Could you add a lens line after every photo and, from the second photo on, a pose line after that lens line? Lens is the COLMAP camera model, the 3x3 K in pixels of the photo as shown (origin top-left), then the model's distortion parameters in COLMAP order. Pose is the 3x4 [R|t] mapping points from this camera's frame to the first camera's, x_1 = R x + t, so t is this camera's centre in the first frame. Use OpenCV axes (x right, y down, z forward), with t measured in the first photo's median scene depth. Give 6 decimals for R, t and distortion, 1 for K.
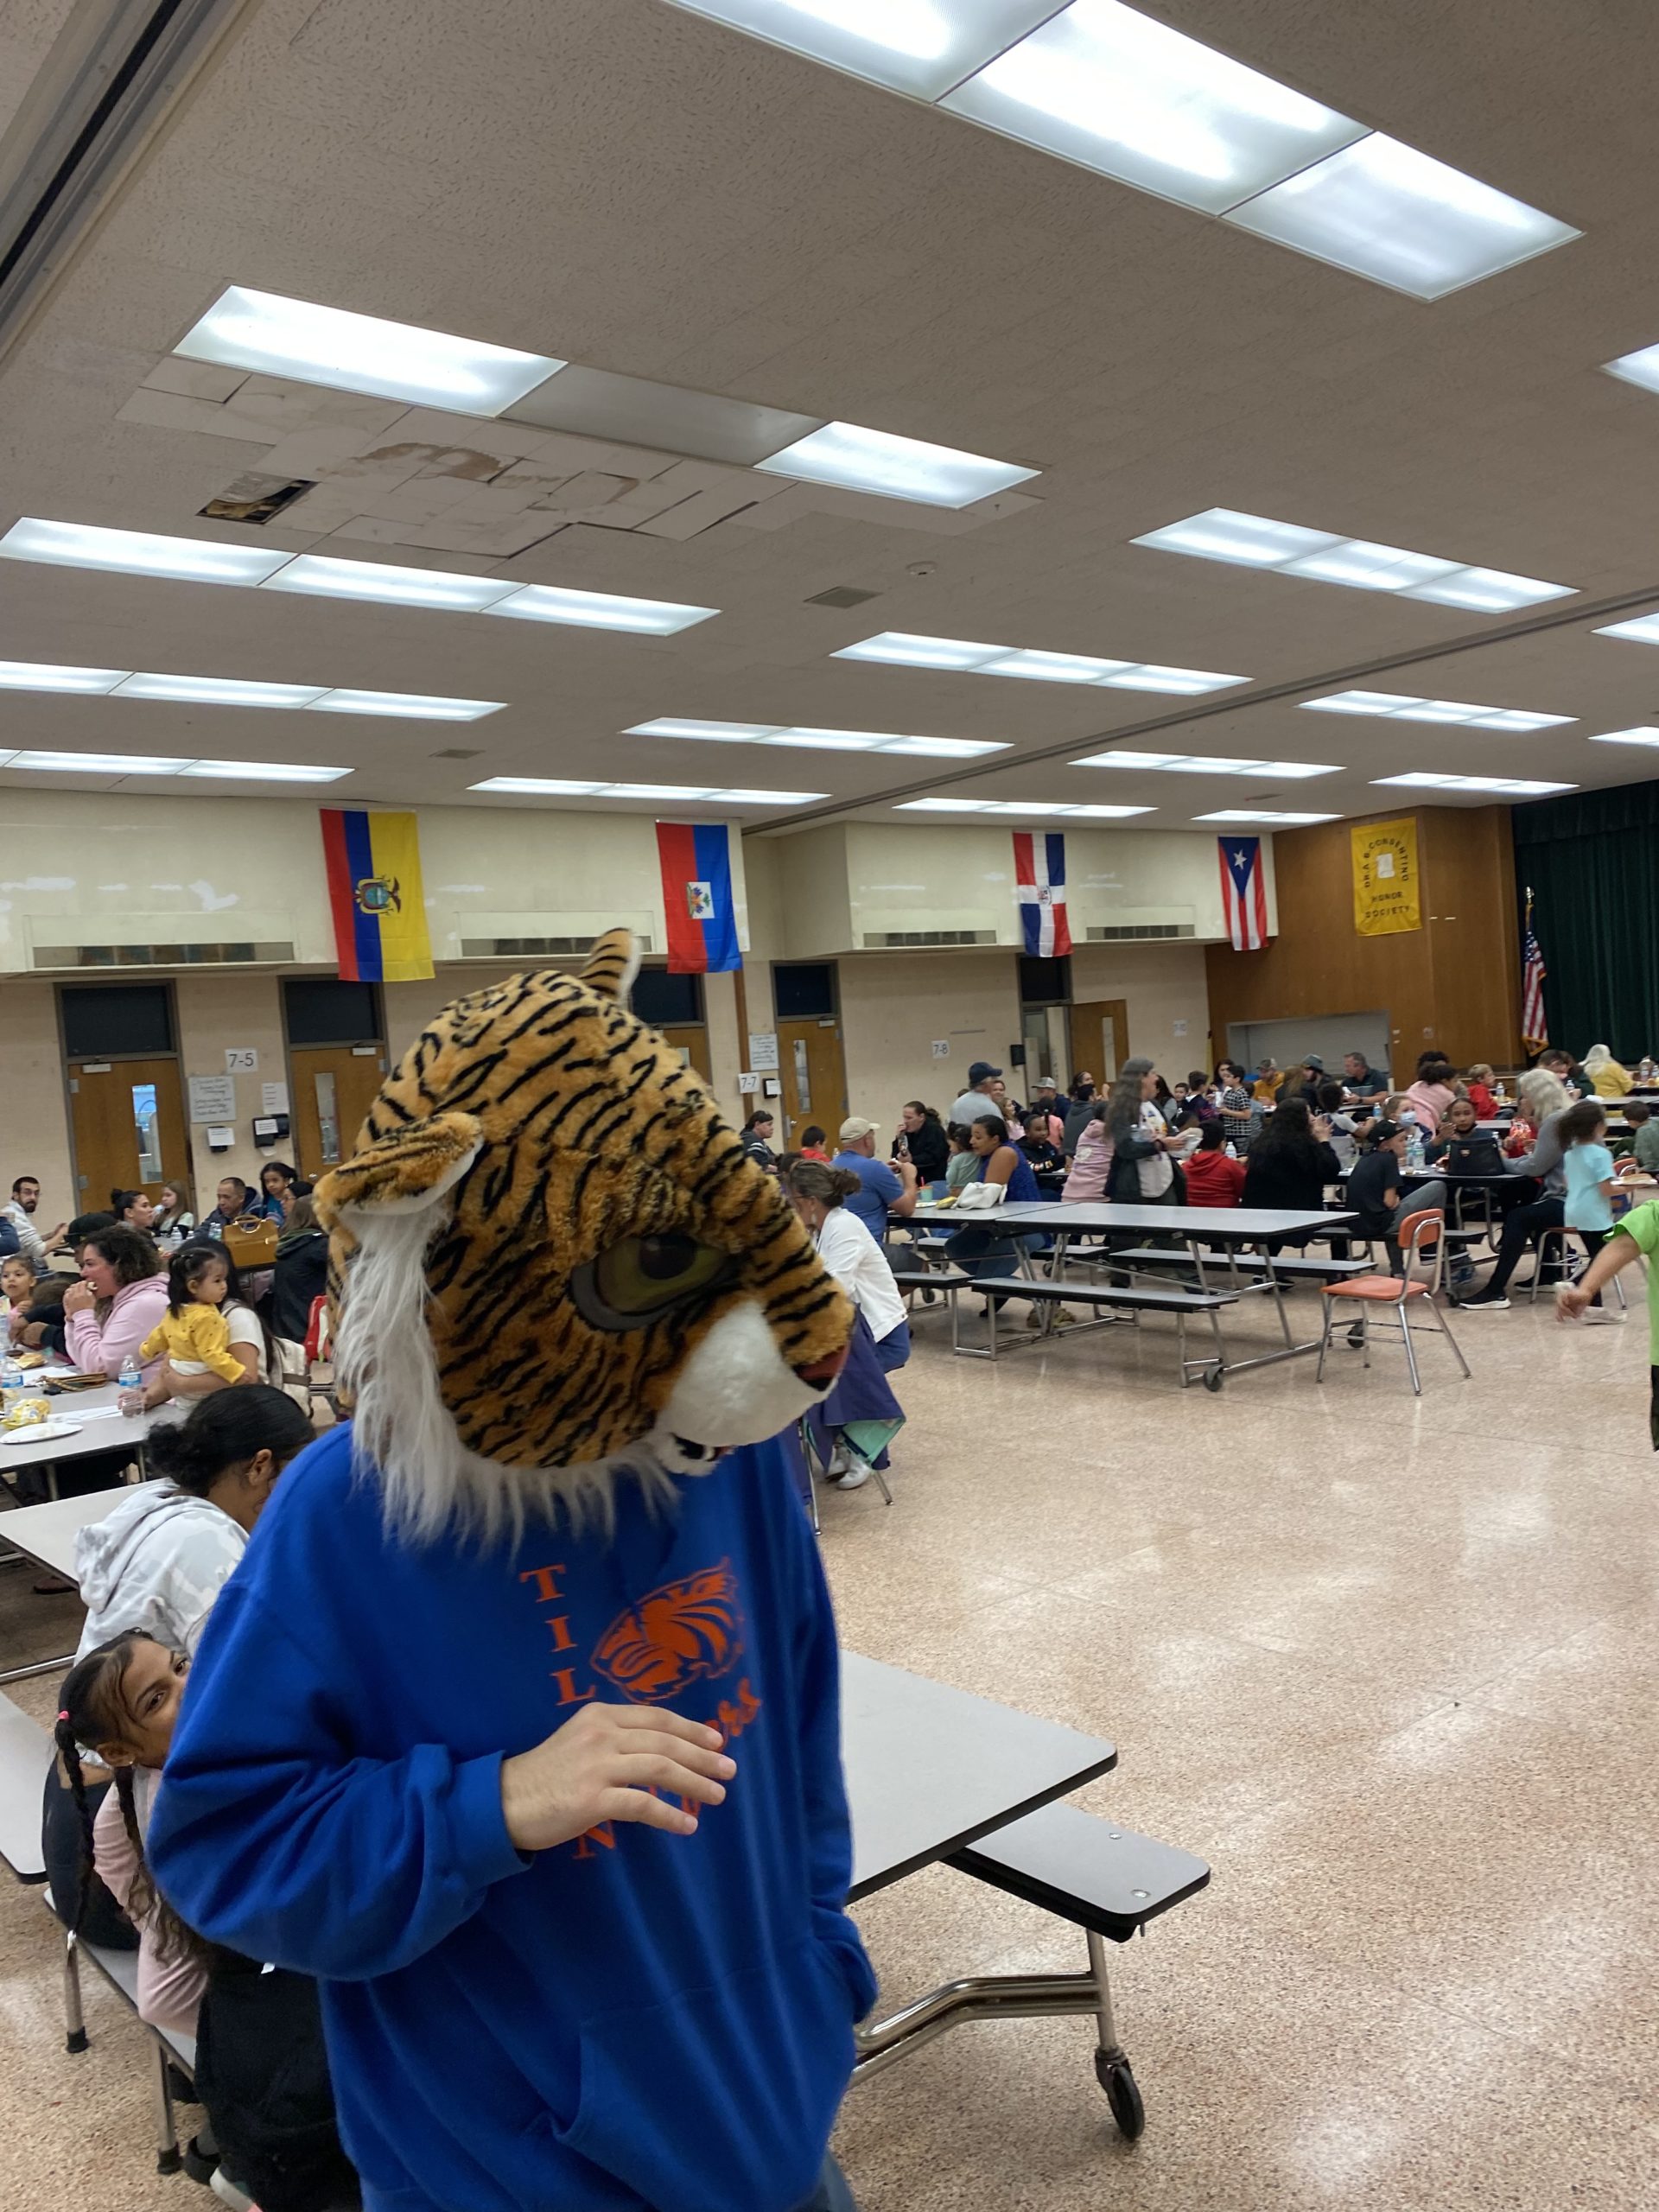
lens RADIAL K [[1696.5, 0, 829.3], [0, 1696.5, 1116.3], [0, 0, 1]] dist [0.018490, -0.015241]
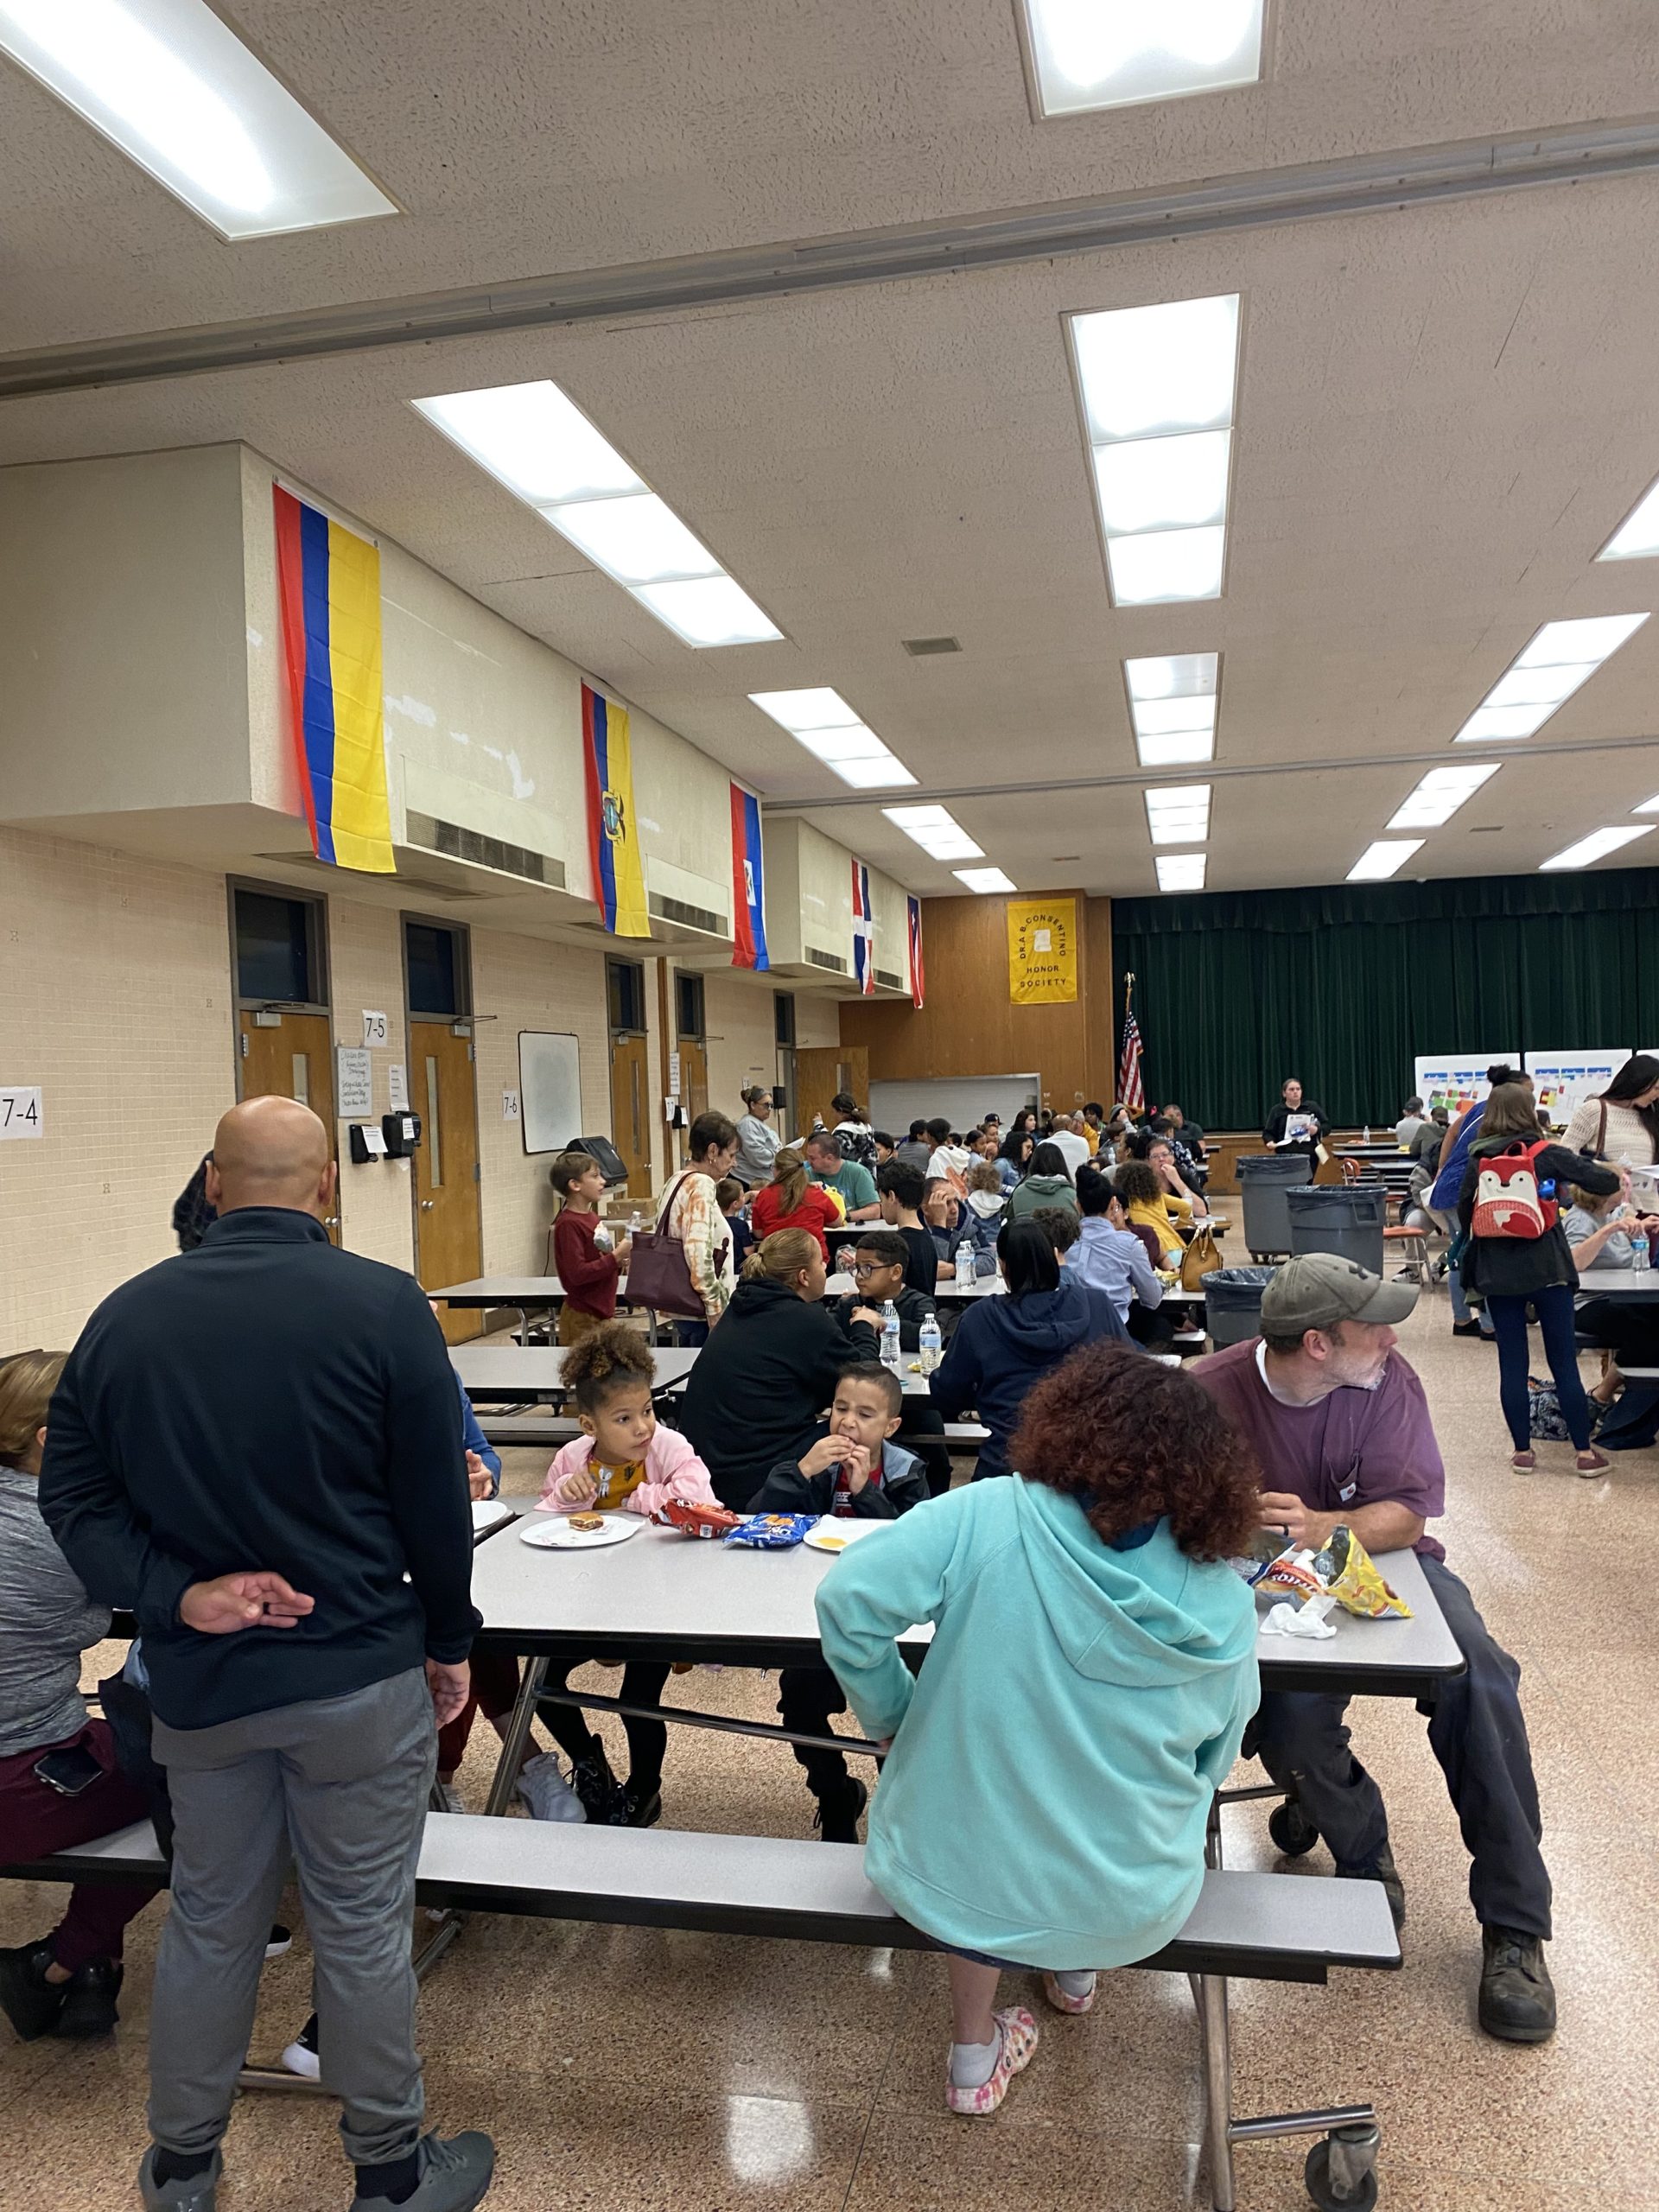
lens RADIAL K [[1696.5, 0, 829.3], [0, 1696.5, 1116.3], [0, 0, 1]] dist [0.018490, -0.015241]
pose [[0.780561, 0.037528, 0.623952, -0.446197], [0.005058, 0.997784, -0.066341, 0.033805], [-0.625059, 0.054939, 0.778642, 0.260734]]
